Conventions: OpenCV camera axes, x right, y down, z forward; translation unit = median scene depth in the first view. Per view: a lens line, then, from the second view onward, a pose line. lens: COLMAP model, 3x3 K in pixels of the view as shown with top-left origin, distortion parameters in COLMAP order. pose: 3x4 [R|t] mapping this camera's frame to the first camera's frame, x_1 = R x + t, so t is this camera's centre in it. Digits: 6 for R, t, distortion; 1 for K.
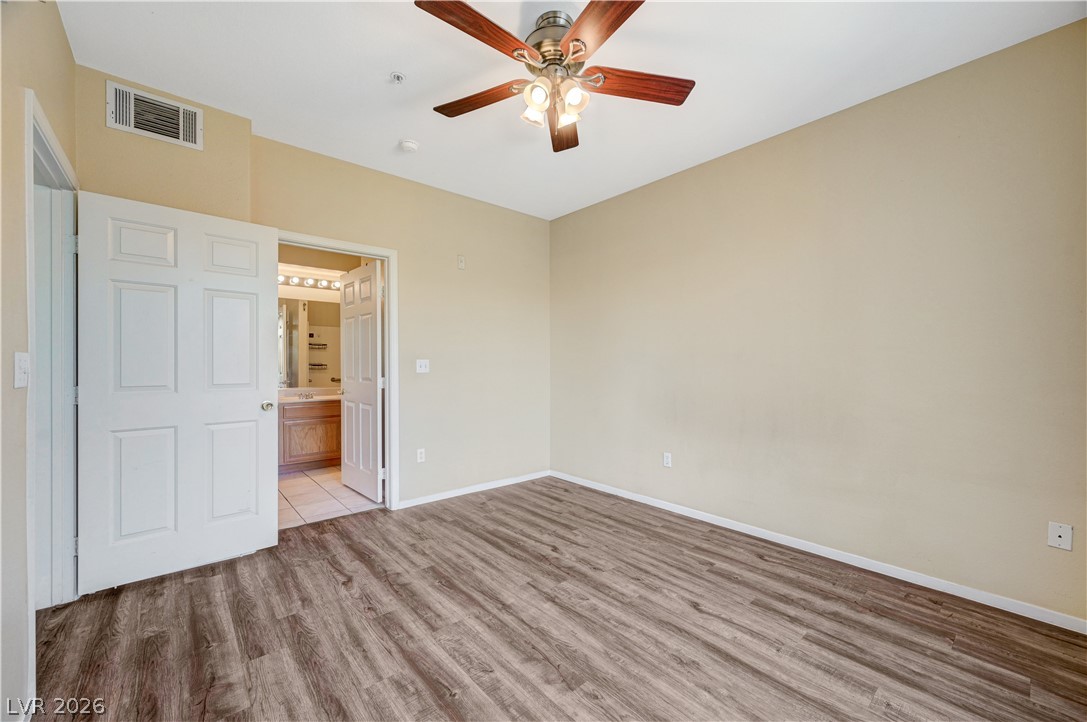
lens RADIAL K [[430.4, 0, 549.4], [0, 430.4, 368.2], [0, 0, 1]] dist [0.003038, 0.000814]
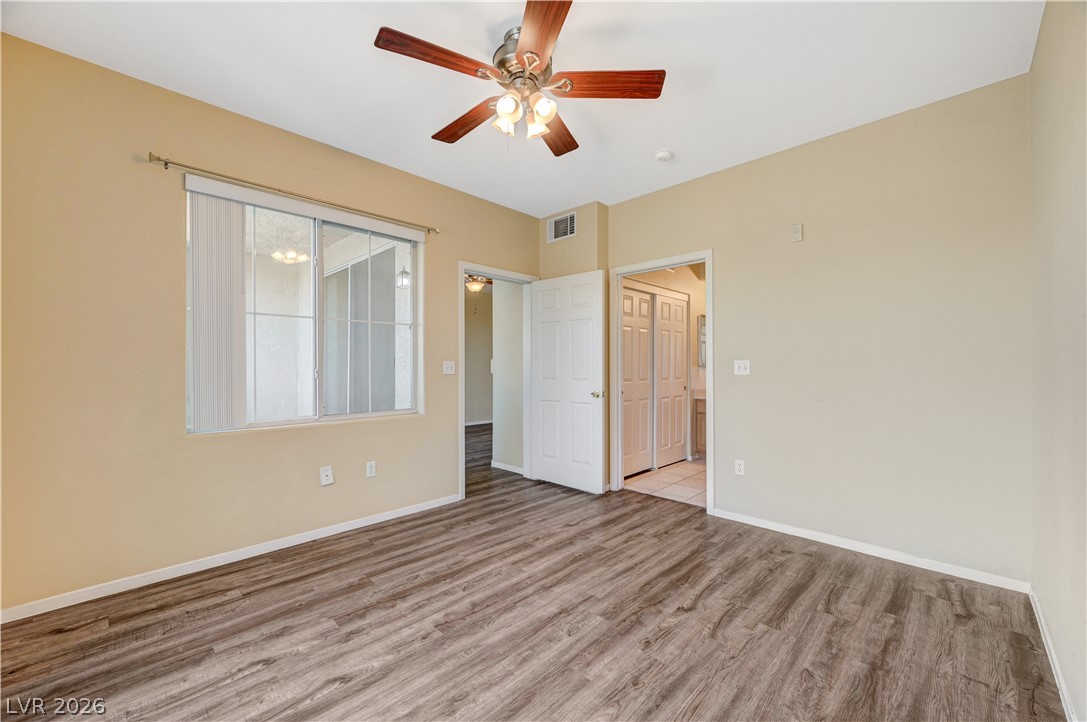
lens RADIAL K [[430.4, 0, 536.3], [0, 430.4, 359.6], [0, 0, 1]] dist [0.003038, 0.000814]
pose [[0.061852, -0.016050, -0.997956, 0.917136], [-0.009242, 0.999819, -0.016653, -0.001294], [0.998043, 0.010254, 0.061692, 0.838372]]
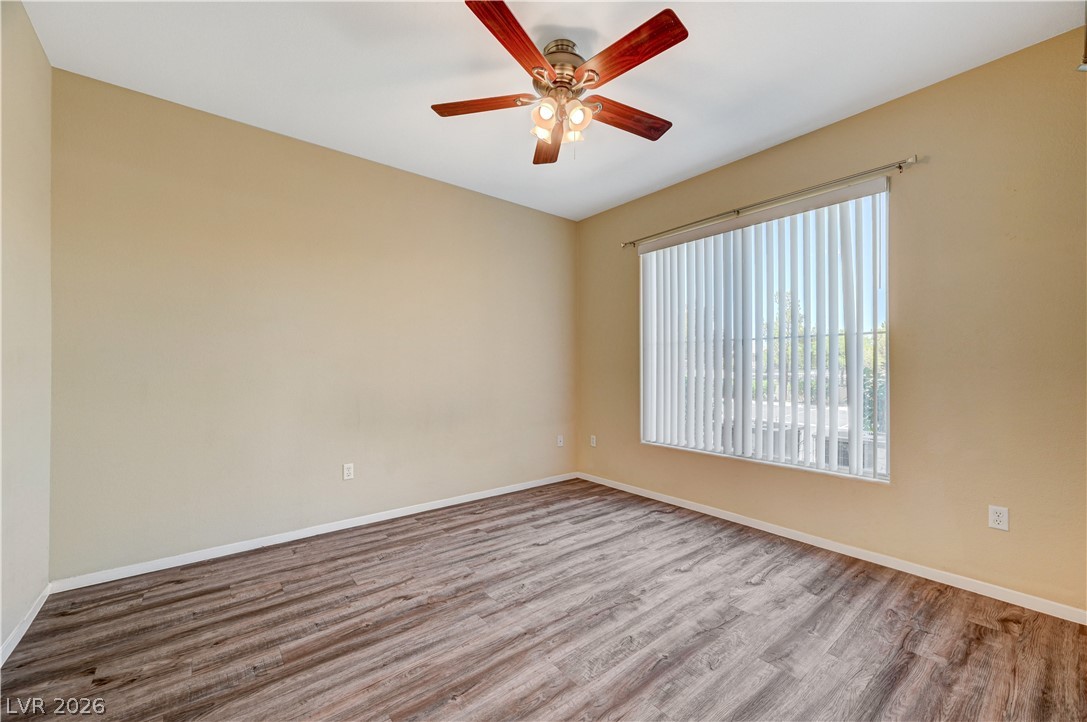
lens RADIAL K [[430.4, 0, 542.5], [0, 430.4, 360.2], [0, 0, 1]] dist [0.003038, 0.000814]
pose [[0.040100, 0.018496, 0.999024, -0.934370], [0.009940, 0.999772, -0.018908, 0.006791], [-0.999146, 0.010689, 0.039907, 0.867689]]
